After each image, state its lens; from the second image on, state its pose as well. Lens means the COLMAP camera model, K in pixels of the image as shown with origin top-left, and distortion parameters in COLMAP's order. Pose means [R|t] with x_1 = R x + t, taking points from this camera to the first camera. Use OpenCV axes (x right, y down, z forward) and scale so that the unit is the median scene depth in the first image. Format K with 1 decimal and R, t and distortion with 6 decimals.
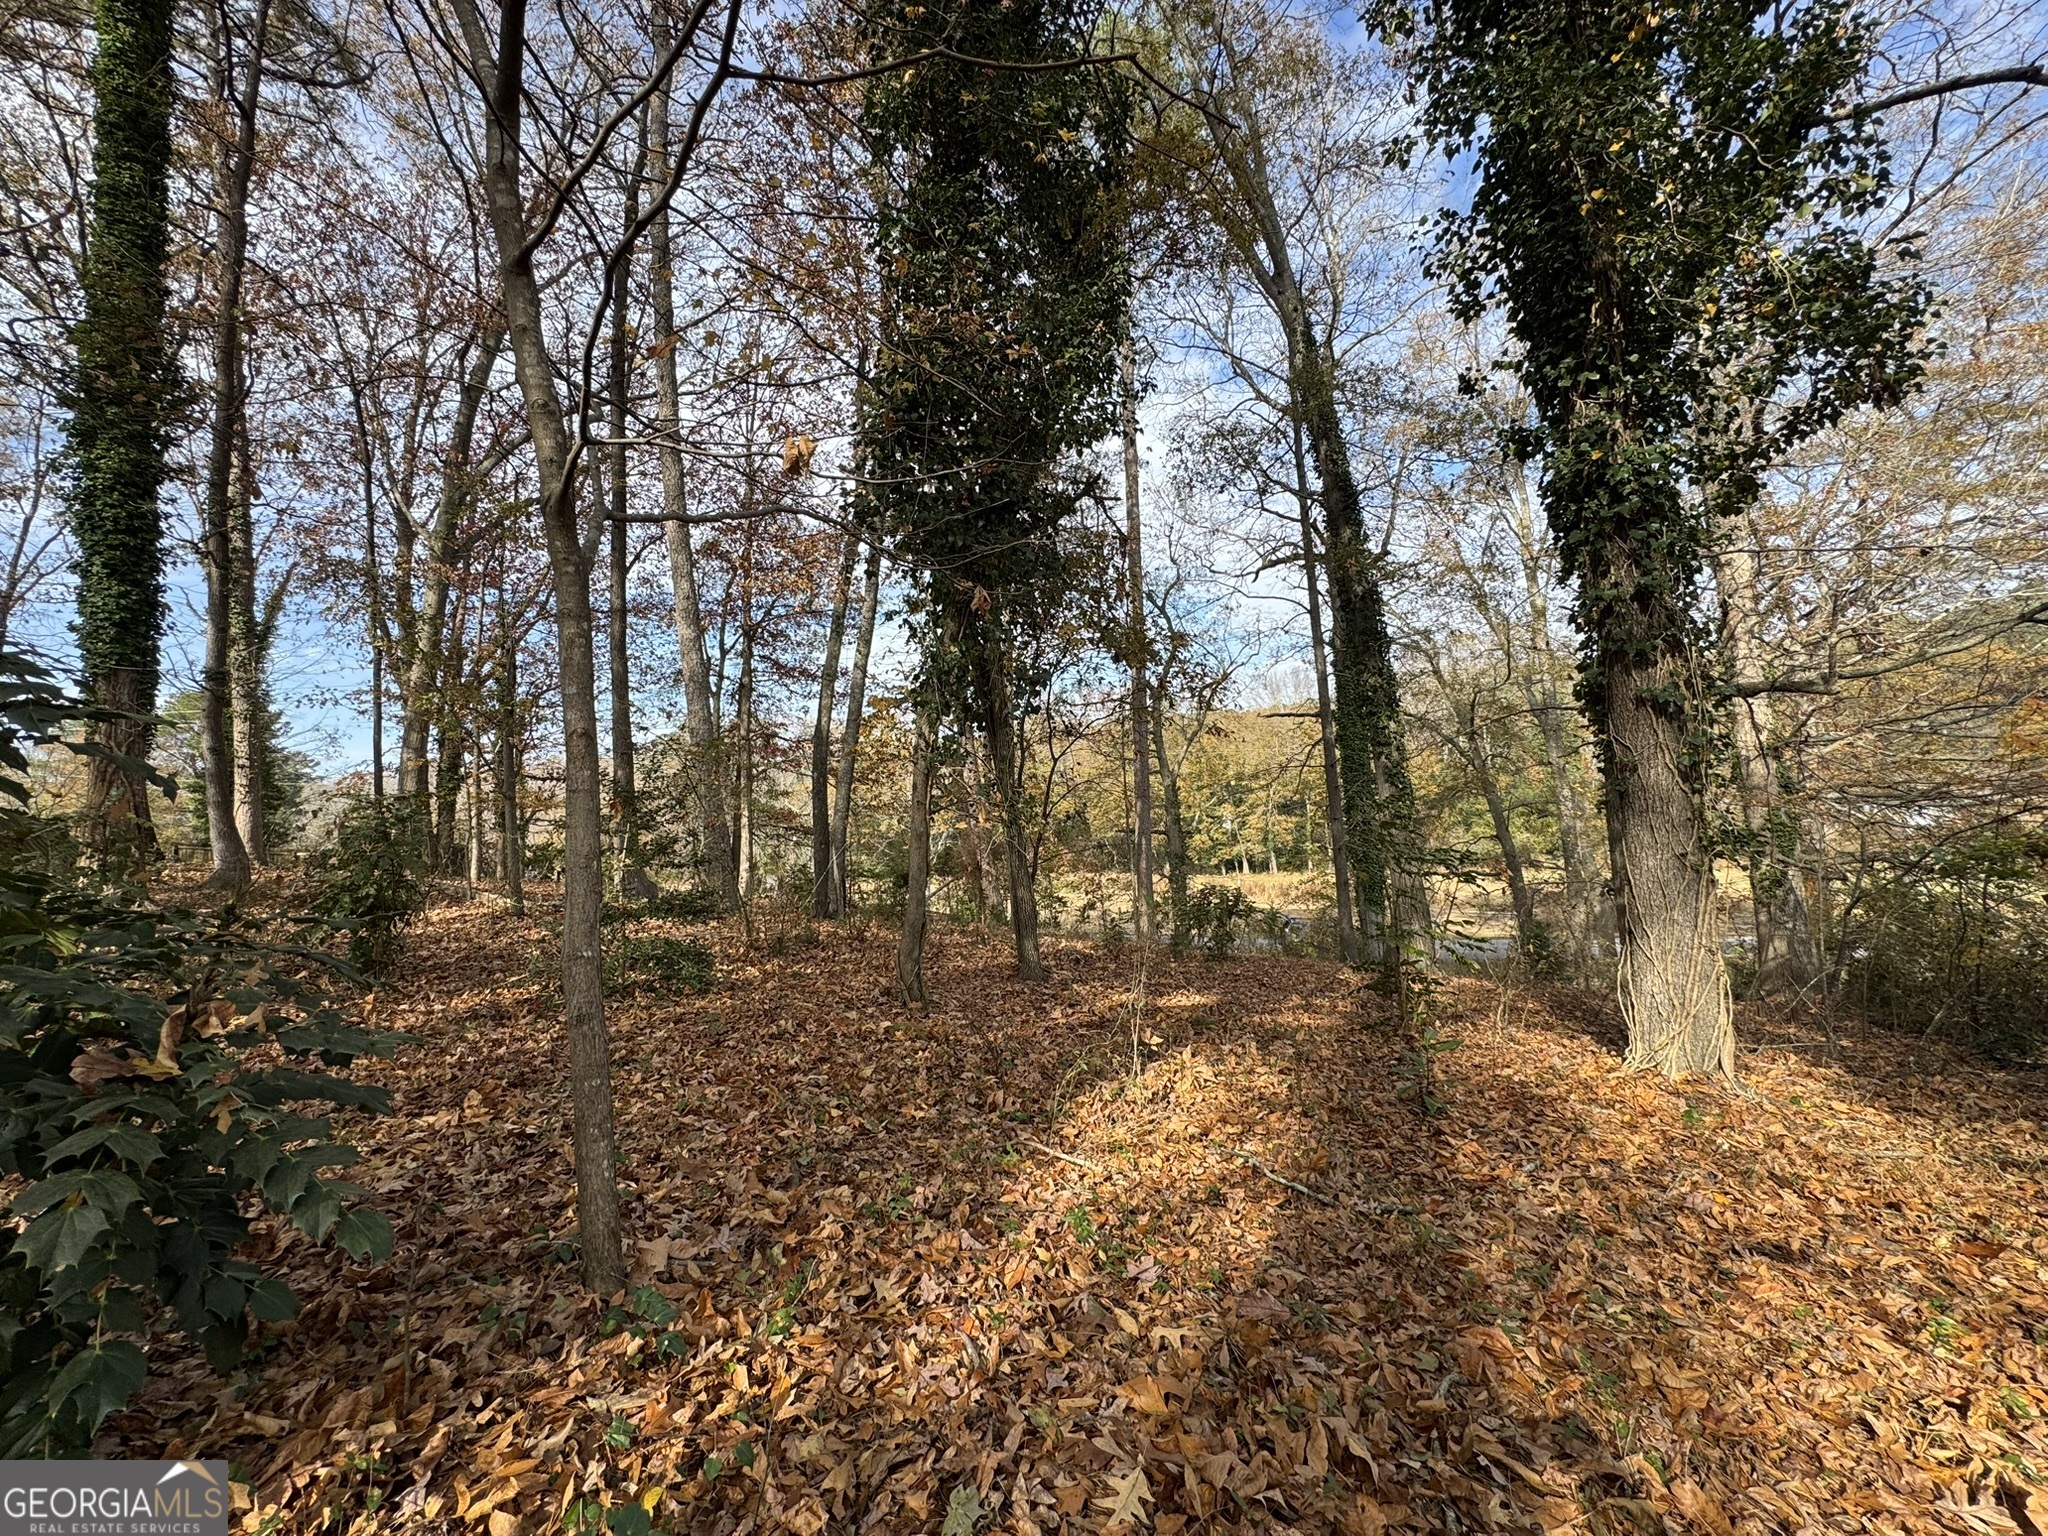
lens RADIAL K [[813.9, 0, 1025.6], [0, 813.9, 765.2], [0, 0, 1]] dist [-0.003473, 0.000722]
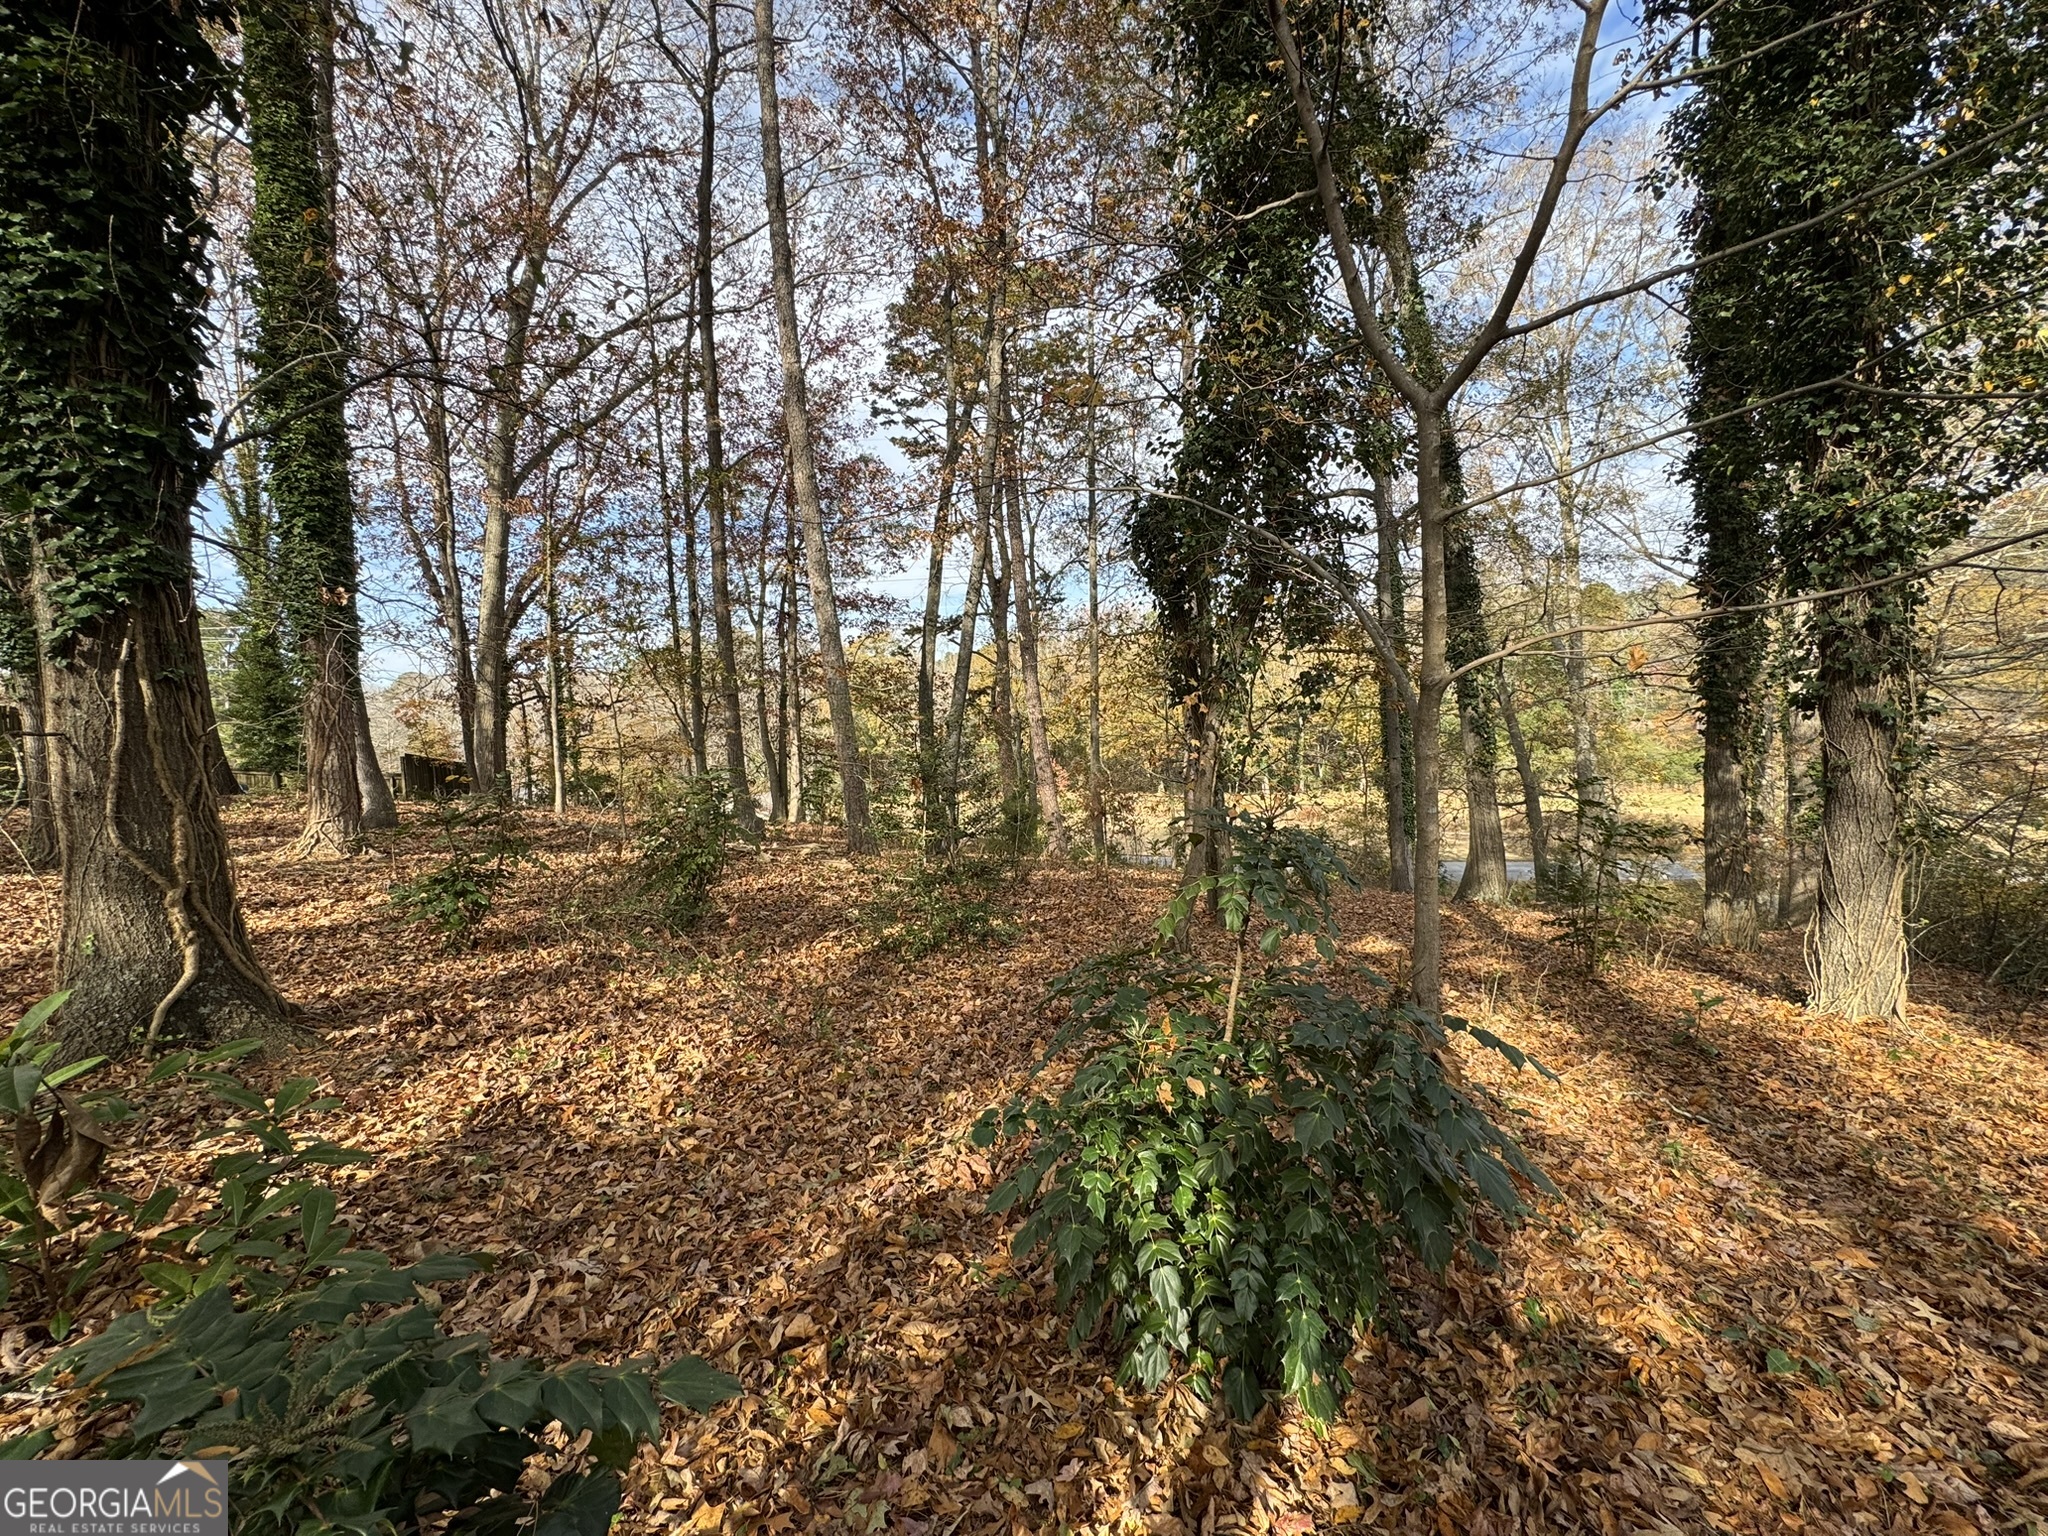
lens RADIAL K [[813.9, 0, 1023.6], [0, 813.9, 767.8], [0, 0, 1]] dist [-0.003473, 0.000722]
pose [[0.999703, 0.005325, 0.023768, -0.486616], [-0.007812, 0.994355, 0.105813, -0.116224], [-0.023071, -0.105967, 0.994102, -0.155071]]
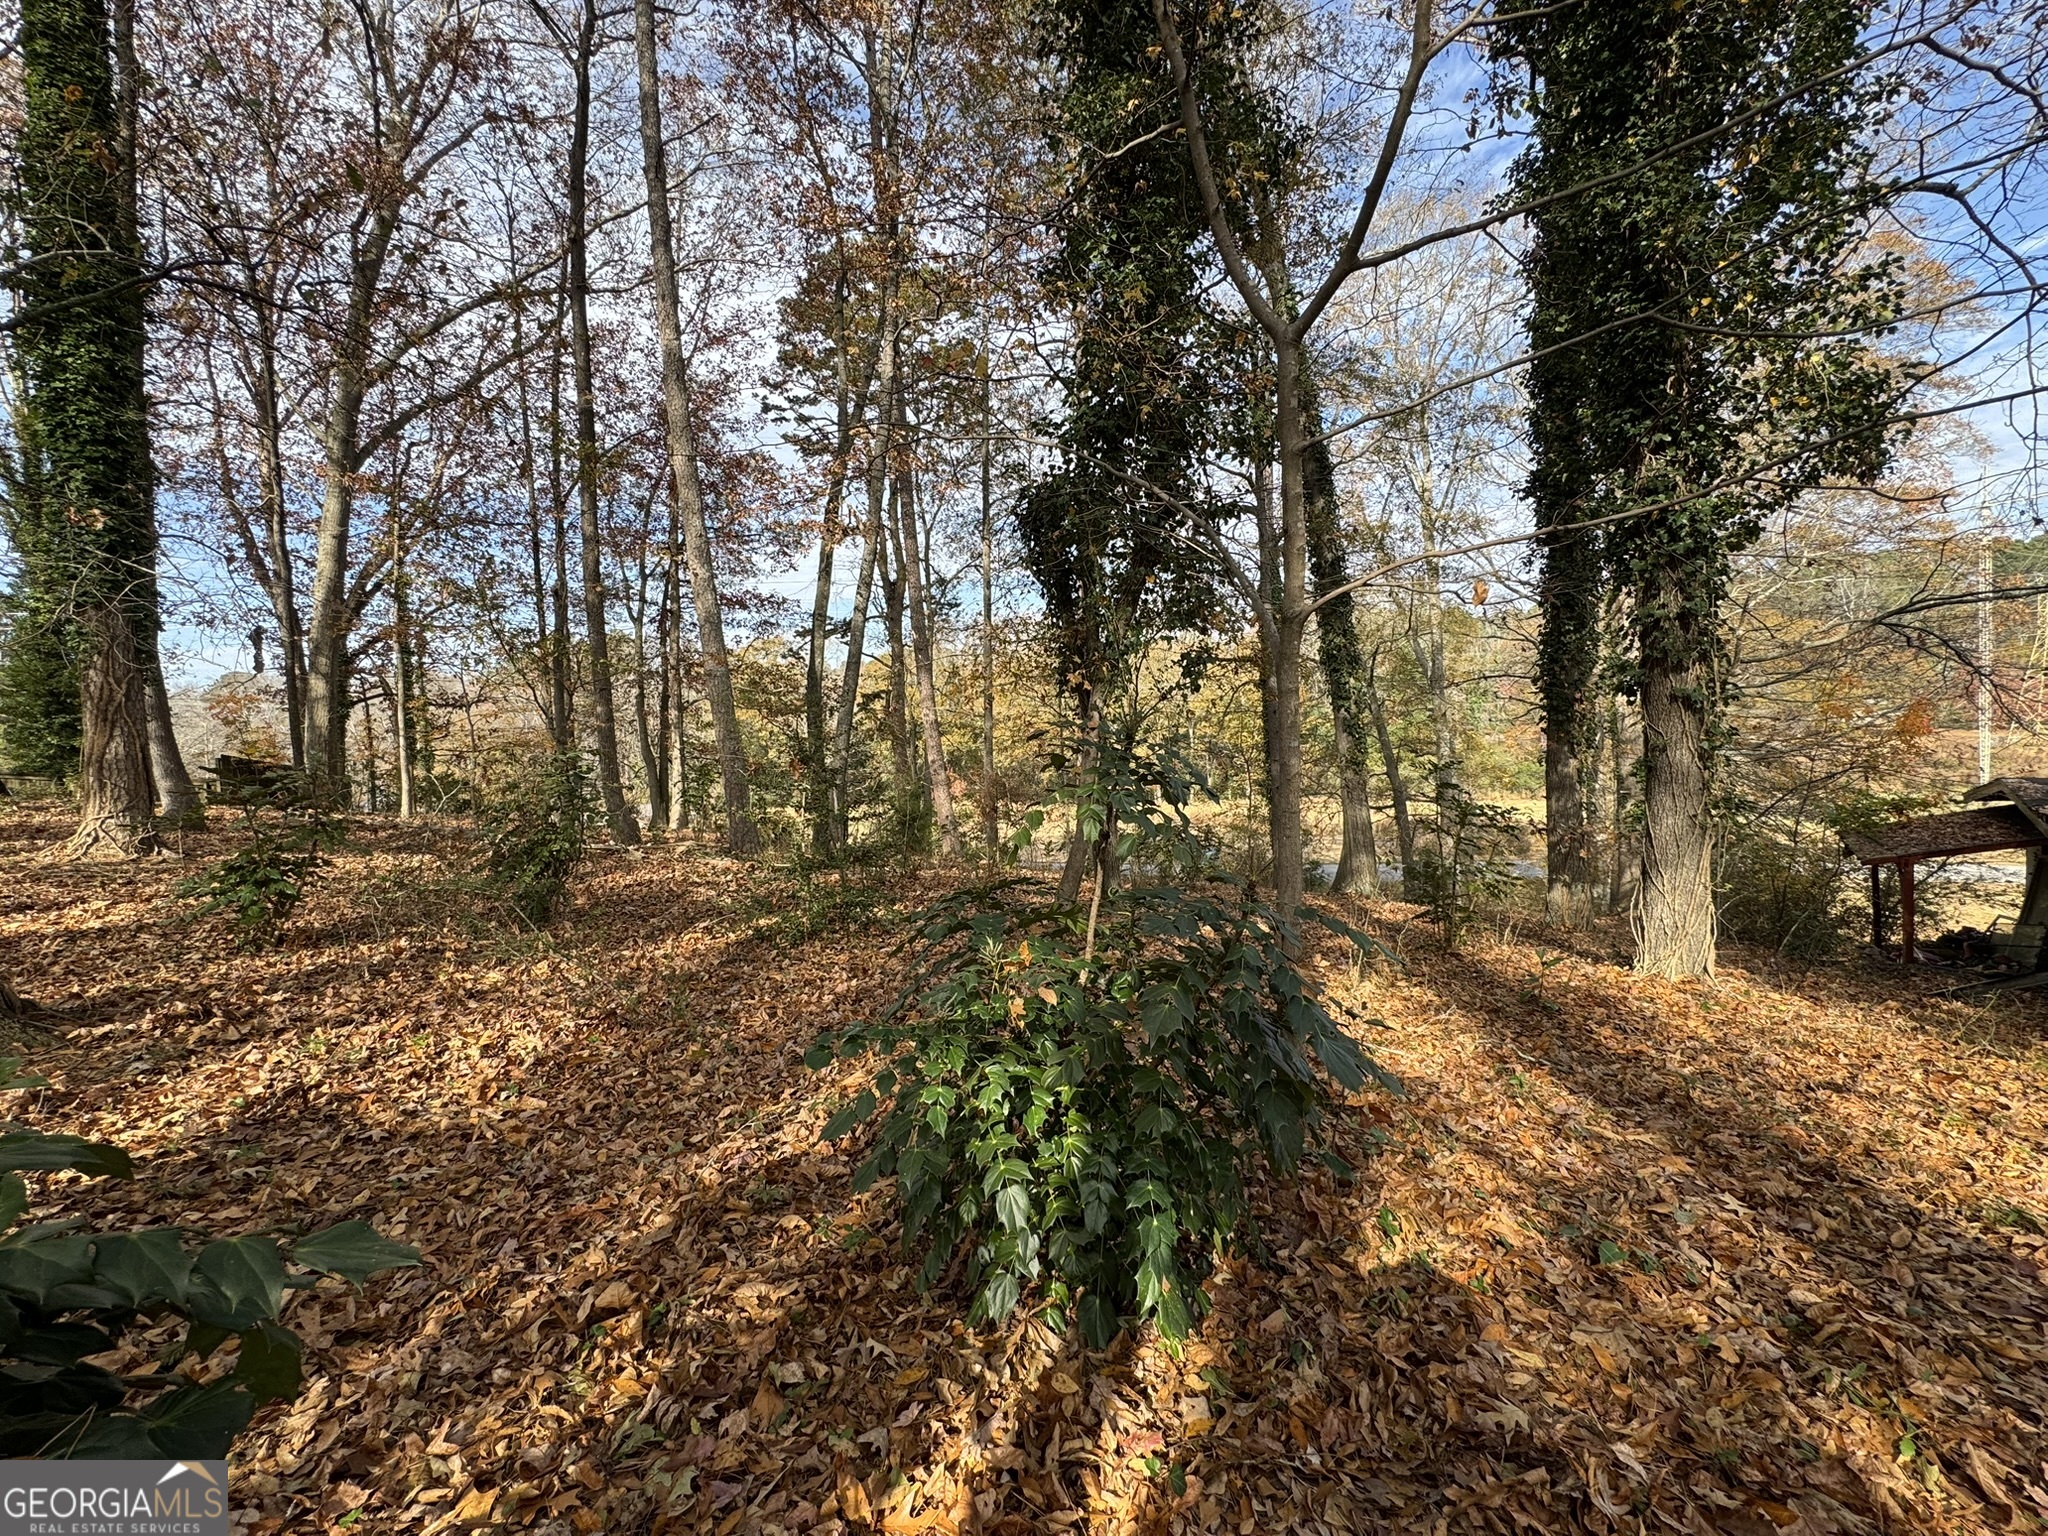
lens RADIAL K [[813.9, 0, 1023.0], [0, 813.9, 768.0], [0, 0, 1]] dist [-0.003473, 0.000722]
pose [[0.989077, 0.008349, 0.147164, -0.461121], [-0.021729, 0.995745, 0.089549, -0.061122], [-0.145790, -0.091769, 0.985050, -0.137768]]
